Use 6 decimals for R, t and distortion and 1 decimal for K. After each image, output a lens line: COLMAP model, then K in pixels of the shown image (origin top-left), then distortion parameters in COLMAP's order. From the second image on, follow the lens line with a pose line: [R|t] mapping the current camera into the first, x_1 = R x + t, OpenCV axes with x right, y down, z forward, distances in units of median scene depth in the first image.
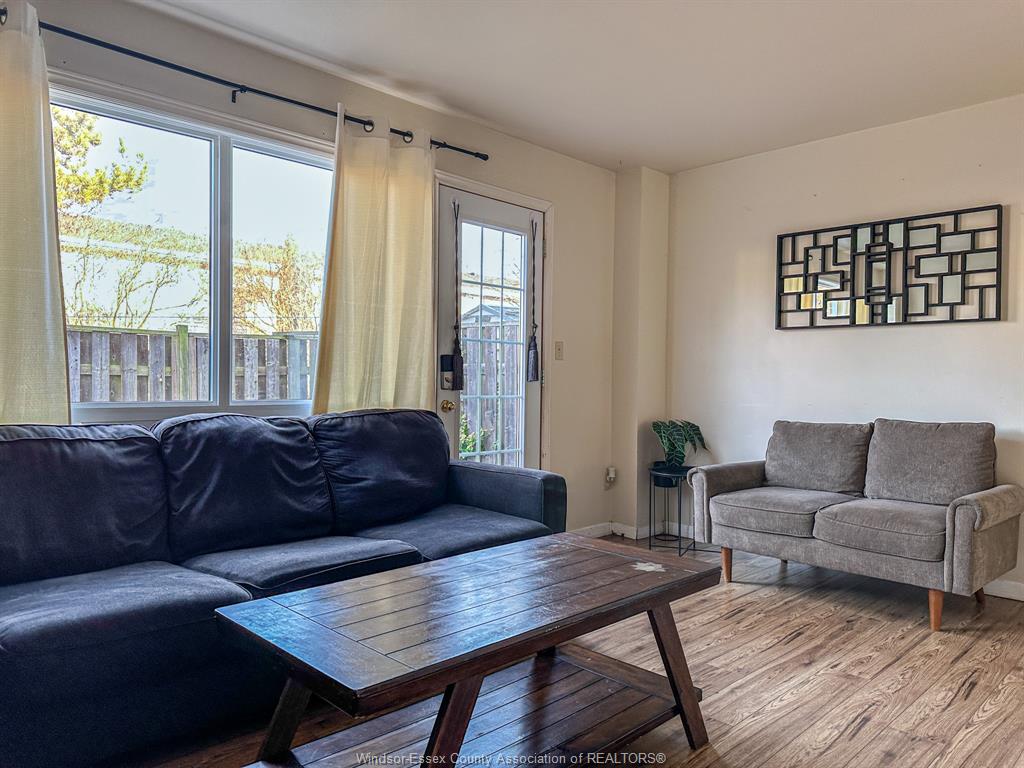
lens RADIAL K [[718.4, 0, 520.2], [0, 718.4, 383.2], [0, 0, 1]] dist [0.006217, -0.010702]
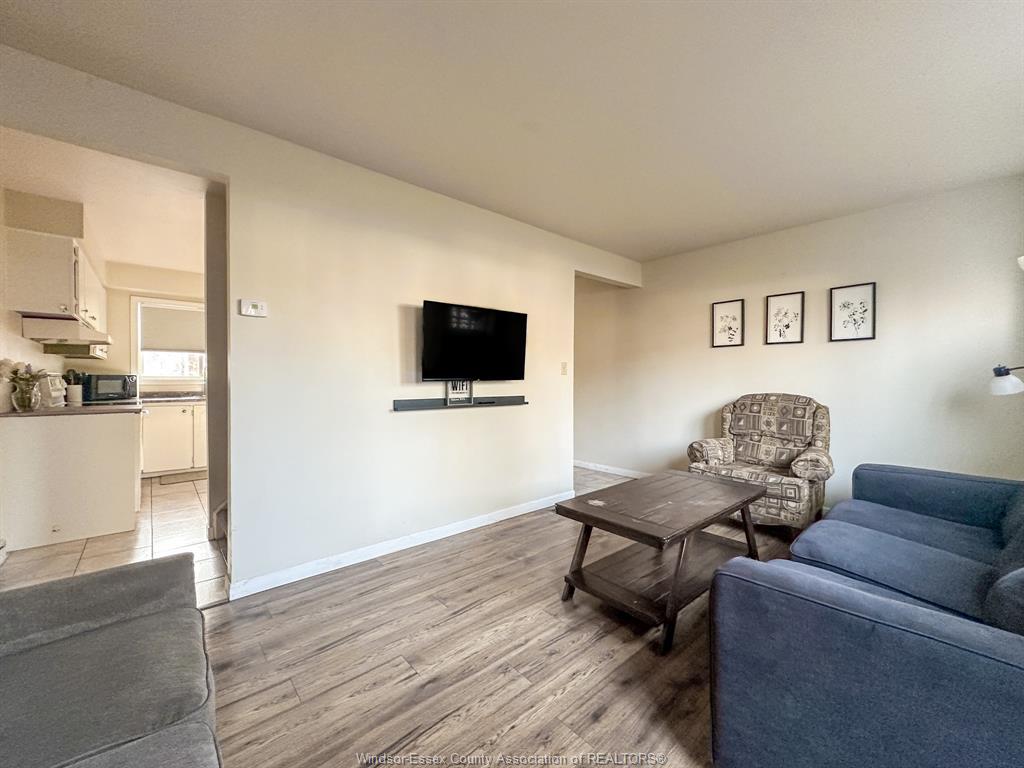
lens RADIAL K [[406.8, 0, 508.3], [0, 406.8, 379.0], [0, 0, 1]] dist [-0.001366, -0.000484]
pose [[-0.997106, -0.010961, 0.075223, 0.235902], [-0.010460, 0.999920, 0.007054, -0.044680], [-0.075295, 0.006246, -0.997142, 1.470076]]
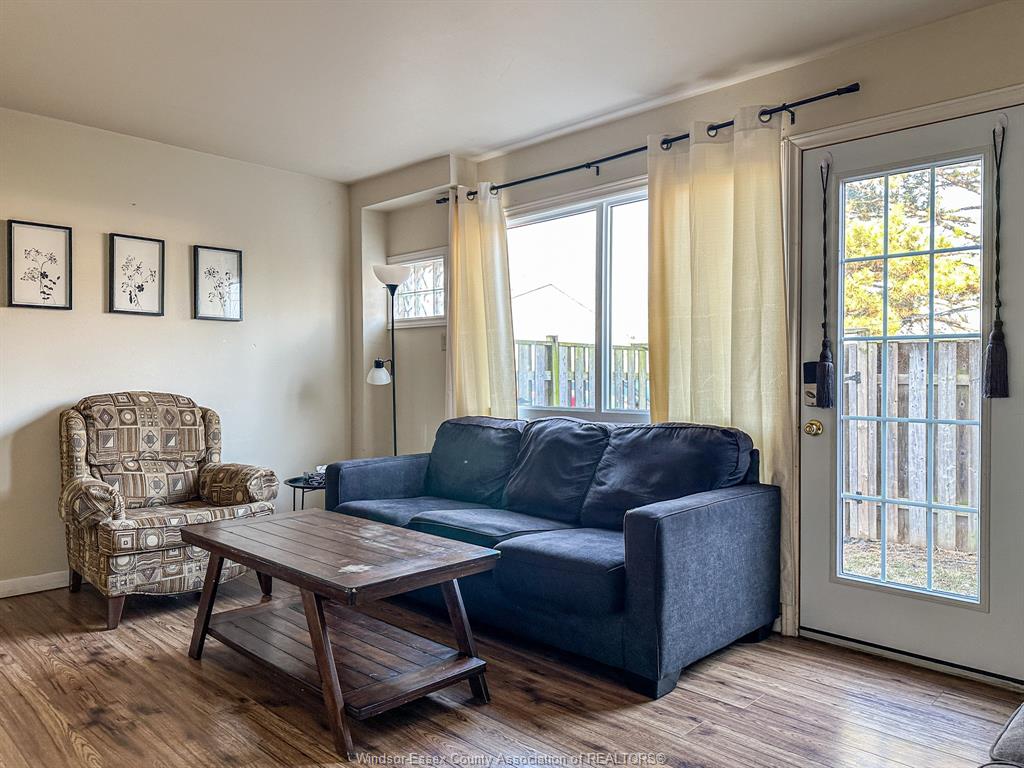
lens RADIAL K [[718.4, 0, 516.5], [0, 718.4, 381.7], [0, 0, 1]] dist [0.006217, -0.010702]
pose [[0.000883, -0.005783, -0.999983, 0.913910], [-0.005049, 0.999971, -0.005787, -0.015879], [0.999987, 0.005054, 0.000854, 0.894204]]
